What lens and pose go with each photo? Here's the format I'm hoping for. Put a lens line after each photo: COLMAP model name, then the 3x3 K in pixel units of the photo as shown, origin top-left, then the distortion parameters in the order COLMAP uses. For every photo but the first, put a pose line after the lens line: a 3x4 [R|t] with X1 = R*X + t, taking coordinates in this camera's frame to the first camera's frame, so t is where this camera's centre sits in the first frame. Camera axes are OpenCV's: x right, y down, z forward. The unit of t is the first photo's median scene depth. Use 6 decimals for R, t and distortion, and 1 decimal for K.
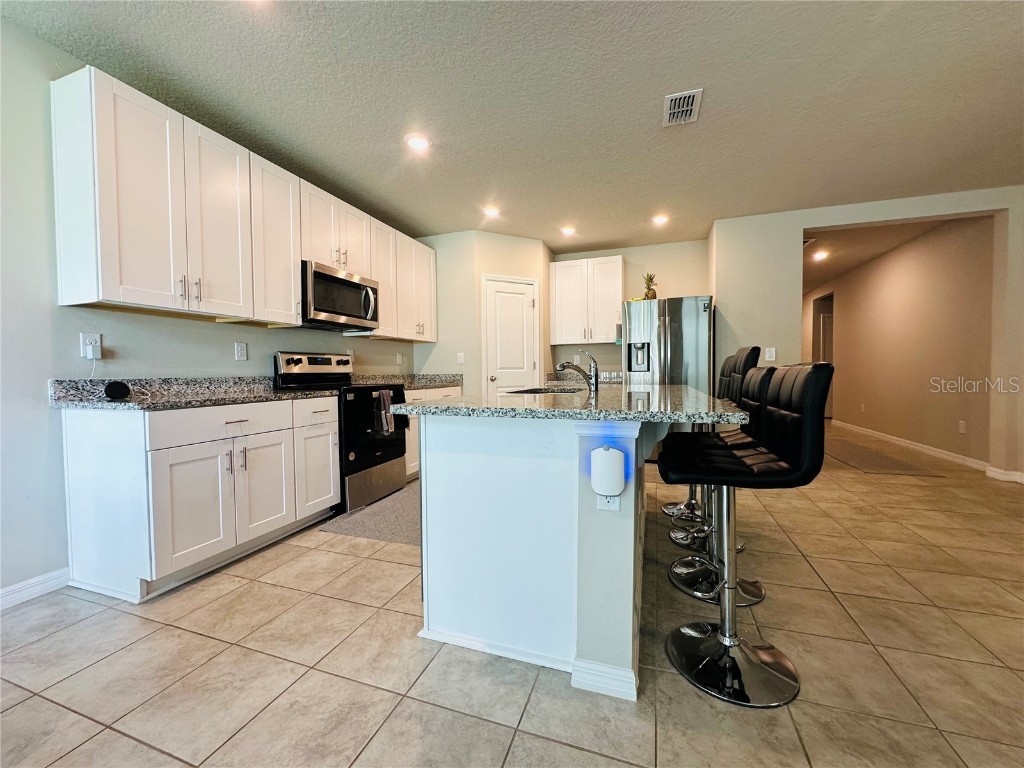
lens RADIAL K [[408.2, 0, 512.0], [0, 408.2, 384.0], [0, 0, 1]] dist [-0.001870, 0.000122]
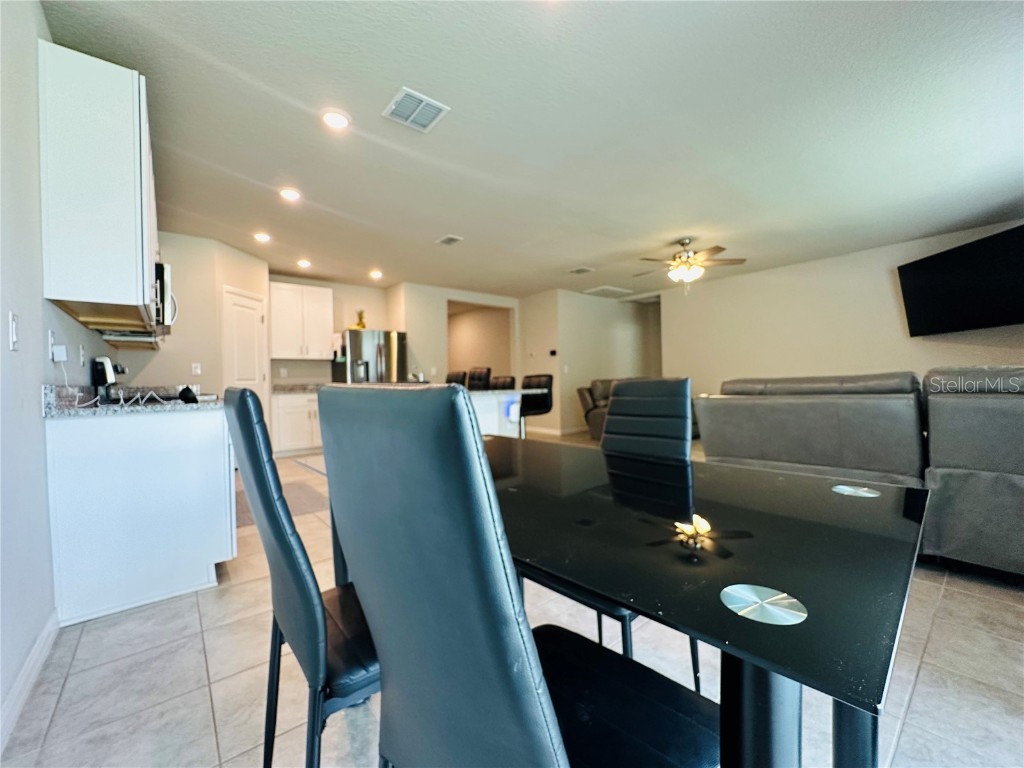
lens RADIAL K [[415.6, 0, 513.2], [0, 415.6, 383.7], [0, 0, 1]] dist [-0.011105, -0.000114]
pose [[0.513139, -0.006420, 0.858282, -0.905637], [0.042852, 0.998917, -0.018147, 0.029809], [-0.857235, 0.046091, 0.512858, -0.178943]]
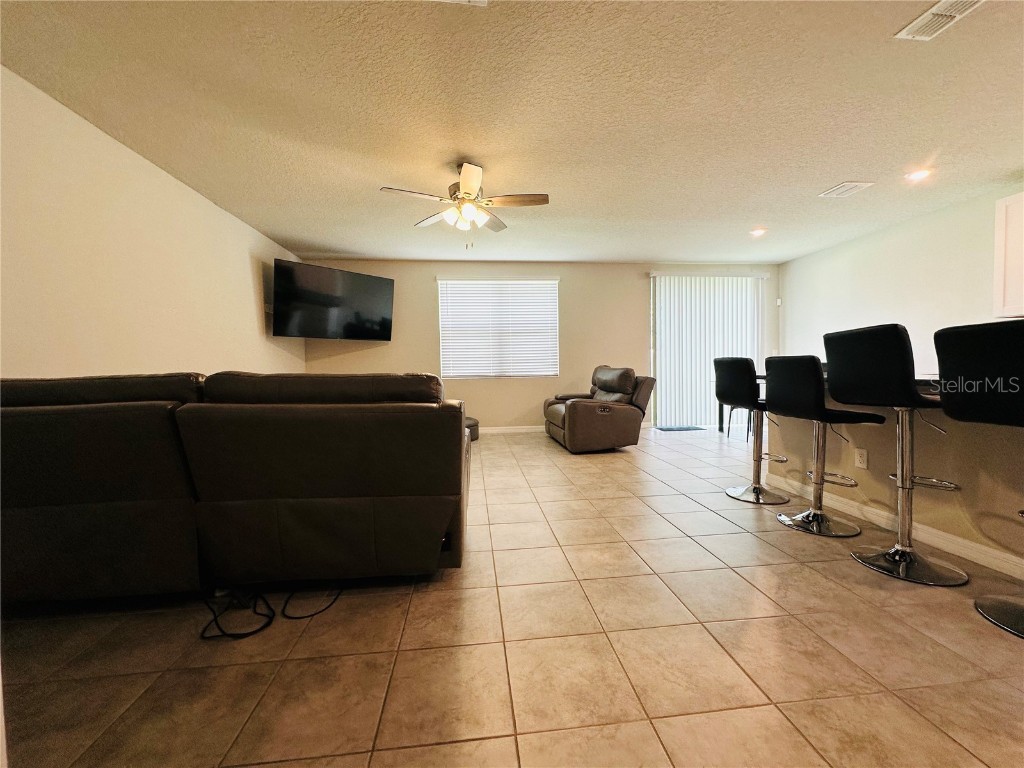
lens RADIAL K [[410.0, 0, 513.3], [0, 410.0, 383.1], [0, 0, 1]] dist [-0.002272, 0.000209]
pose [[-0.901611, 0.040966, -0.430604, 1.259080], [0.012952, 0.997615, 0.067791, -0.034258], [0.432355, 0.055544, -0.899991, 1.146873]]
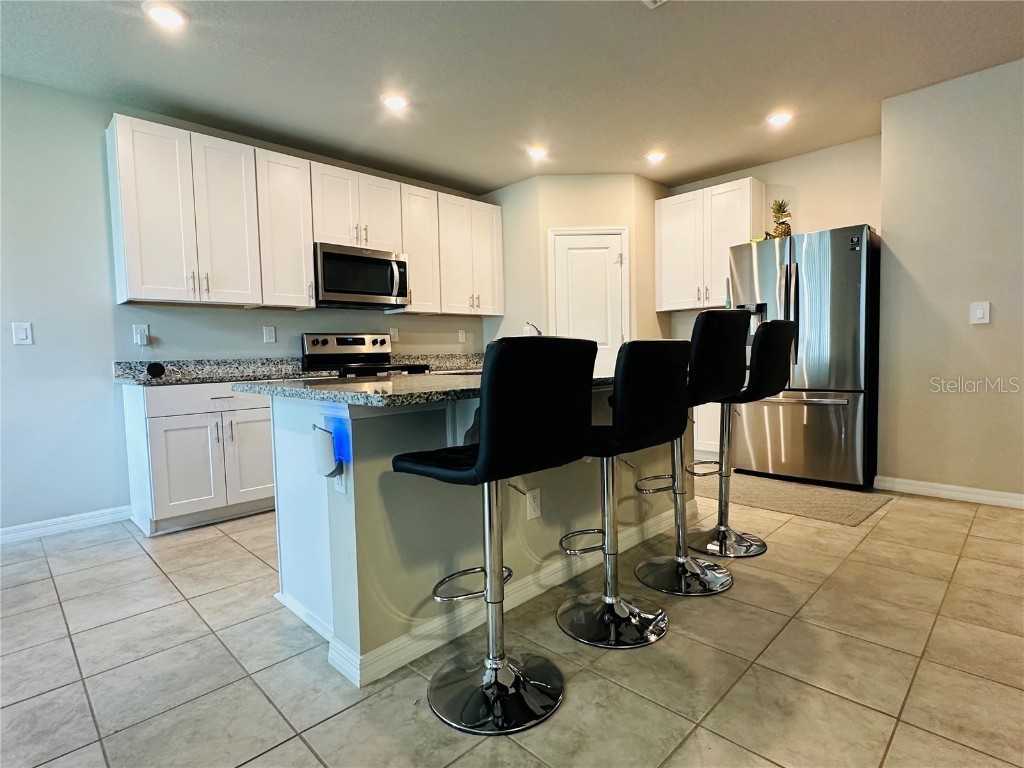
lens RADIAL K [[526.4, 0, 512.0], [0, 526.4, 384.0], [0, 0, 1]] dist [-0.003321, 0.001385]
pose [[0.900571, 0.014474, -0.434467, 0.505023], [0.001787, 0.999314, 0.036995, 0.000877], [0.434705, -0.034093, 0.899928, 0.019543]]
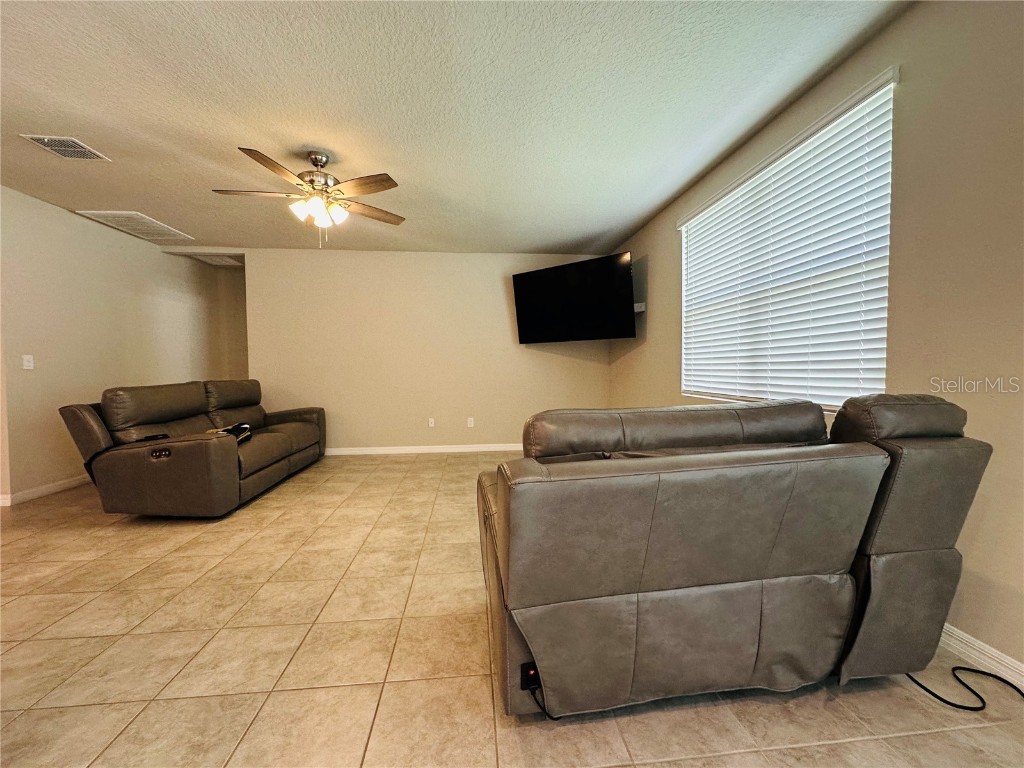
lens RADIAL K [[410.0, 0, 513.3], [0, 410.0, 383.1], [0, 0, 1]] dist [-0.002272, 0.000209]
pose [[-0.425259, -0.020041, 0.904850, -0.219056], [0.038946, 0.998424, 0.040417, -0.024452], [-0.904233, 0.052428, -0.423808, 0.079370]]
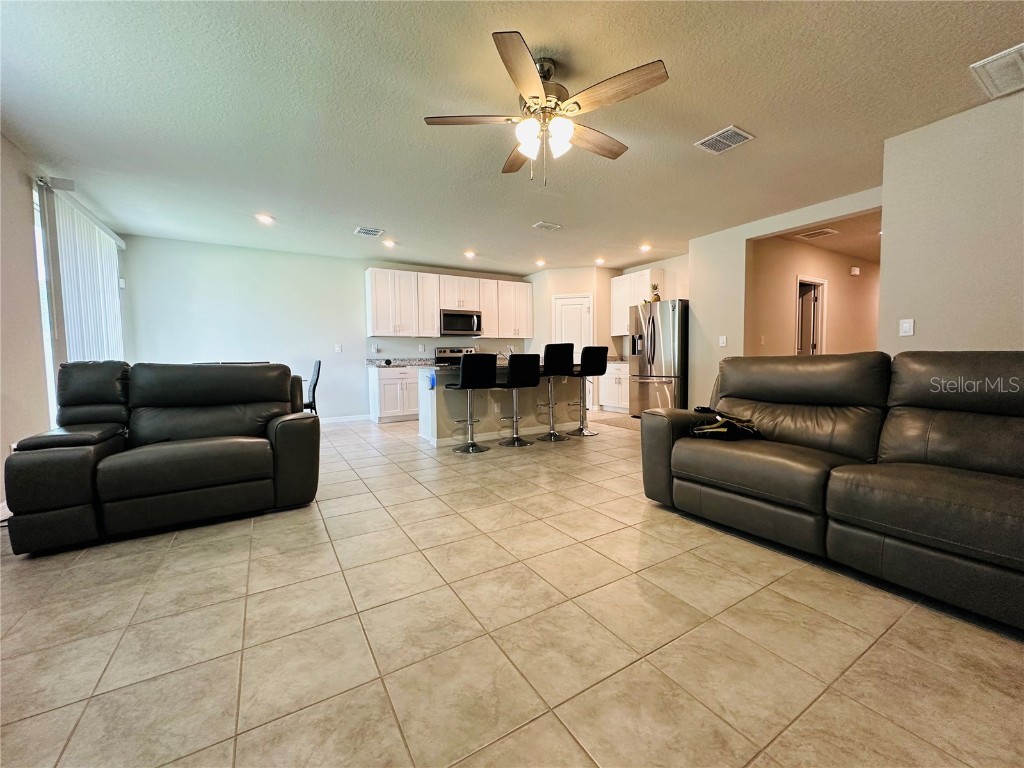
lens RADIAL K [[408.2, 0, 512.0], [0, 408.2, 384.0], [0, 0, 1]] dist [-0.001870, 0.000122]
pose [[0.772227, 0.039606, -0.634111, 1.337177], [-0.013585, 0.998856, 0.045844, 0.017370], [0.635202, -0.026788, 0.771881, -0.586031]]
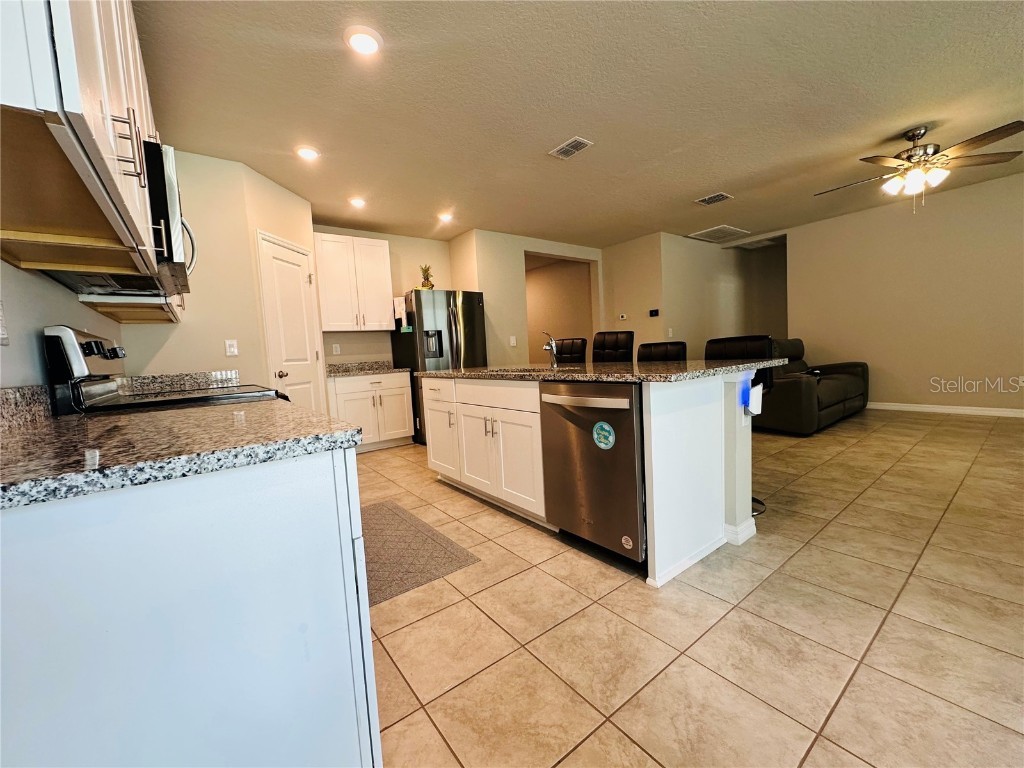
lens RADIAL K [[410.0, 0, 513.3], [0, 410.0, 383.1], [0, 0, 1]] dist [-0.002272, 0.000209]
pose [[0.549826, -0.084748, 0.830969, -0.701220], [0.076796, 0.995755, 0.050740, -0.005094], [-0.831742, 0.035917, 0.554000, 0.375616]]
